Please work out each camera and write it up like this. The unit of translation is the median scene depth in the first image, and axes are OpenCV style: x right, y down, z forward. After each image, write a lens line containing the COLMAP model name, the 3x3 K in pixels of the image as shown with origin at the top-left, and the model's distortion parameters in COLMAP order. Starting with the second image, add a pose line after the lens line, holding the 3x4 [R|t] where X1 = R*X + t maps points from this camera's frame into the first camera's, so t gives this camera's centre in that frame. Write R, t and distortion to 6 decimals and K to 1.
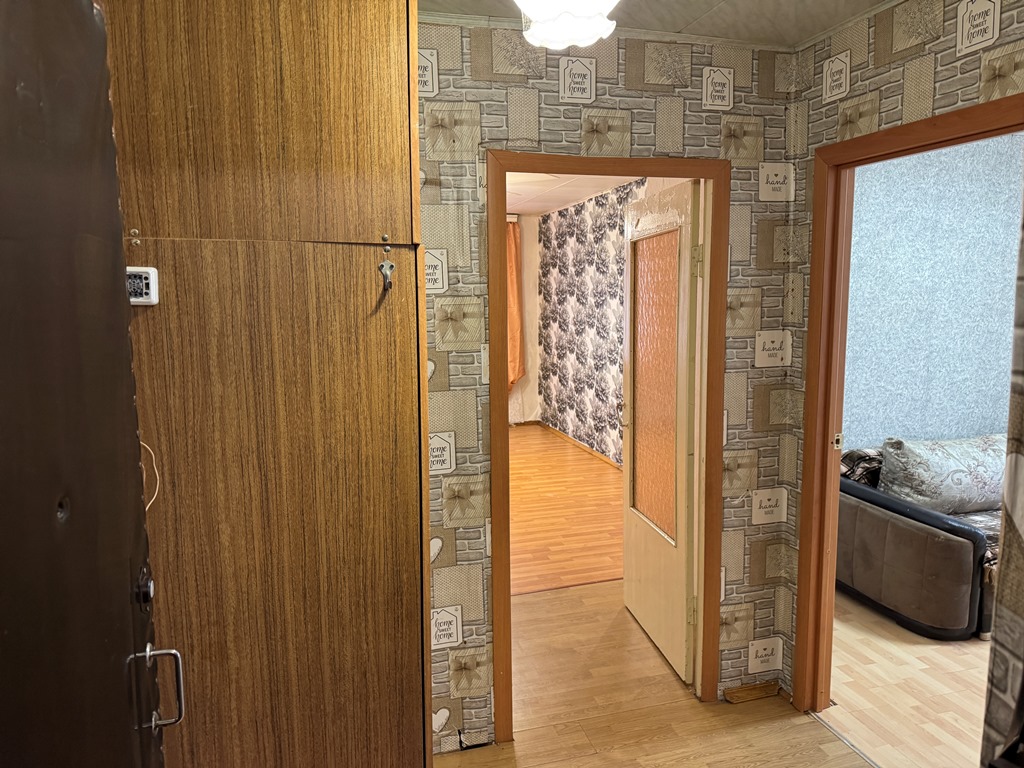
lens RADIAL K [[710.4, 0, 513.0], [0, 710.4, 380.5], [0, 0, 1]] dist [0.074503, -0.097195]
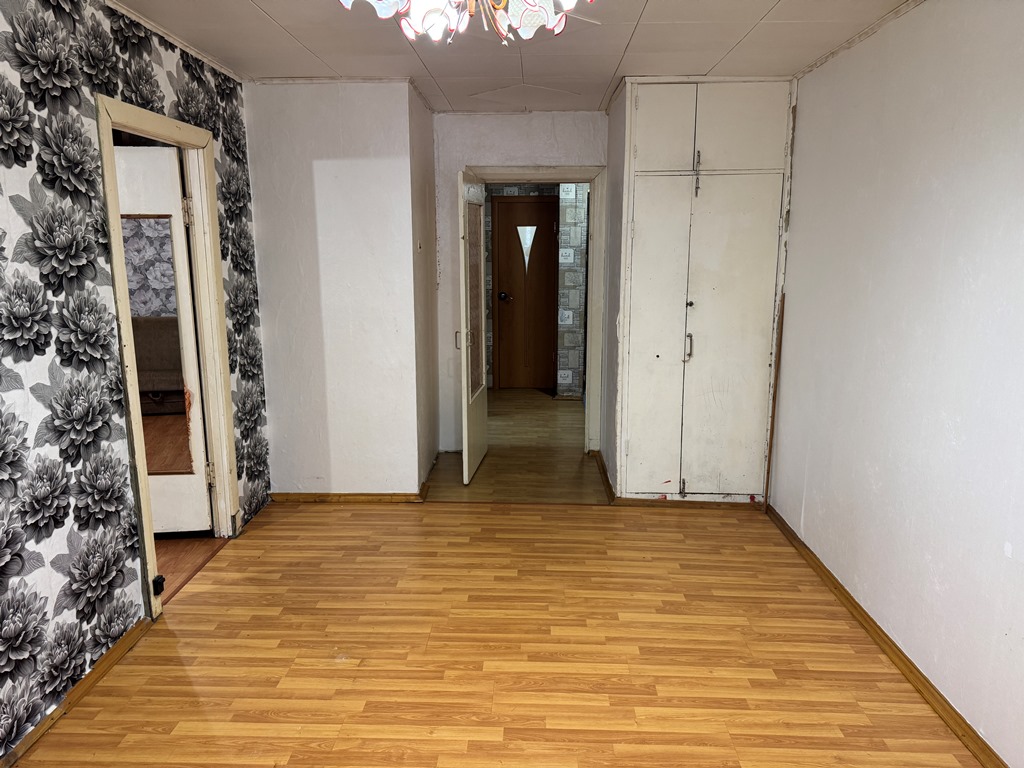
lens RADIAL K [[710.4, 0, 513.0], [0, 710.4, 380.5], [0, 0, 1]] dist [0.074503, -0.097195]
pose [[-0.950463, -0.044209, 0.307677, -0.149527], [0.052428, 0.952852, 0.298871, -0.119069], [-0.306384, 0.300197, -0.903333, 0.993801]]
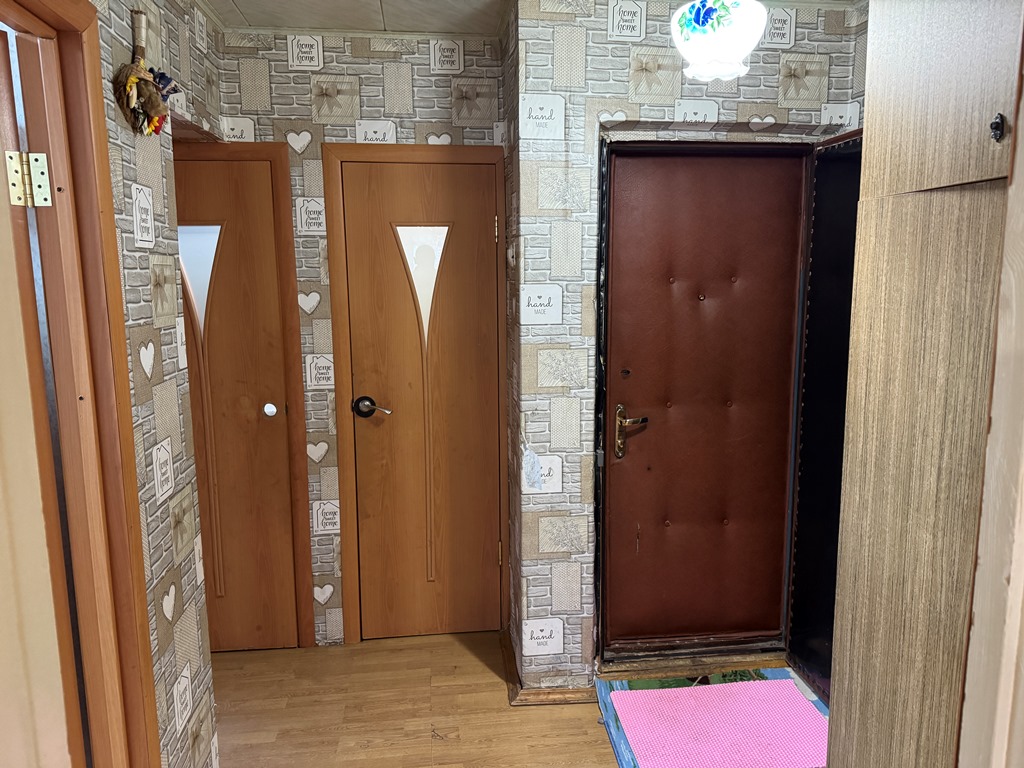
lens RADIAL K [[721.2, 0, 514.1], [0, 721.2, 380.7], [0, 0, 1]] dist [0.089083, -0.081431]
pose [[-0.988323, -0.003803, 0.152324, -0.073838], [0.037961, 0.962022, 0.270321, -0.090977], [-0.147567, 0.272947, -0.950644, 0.759895]]
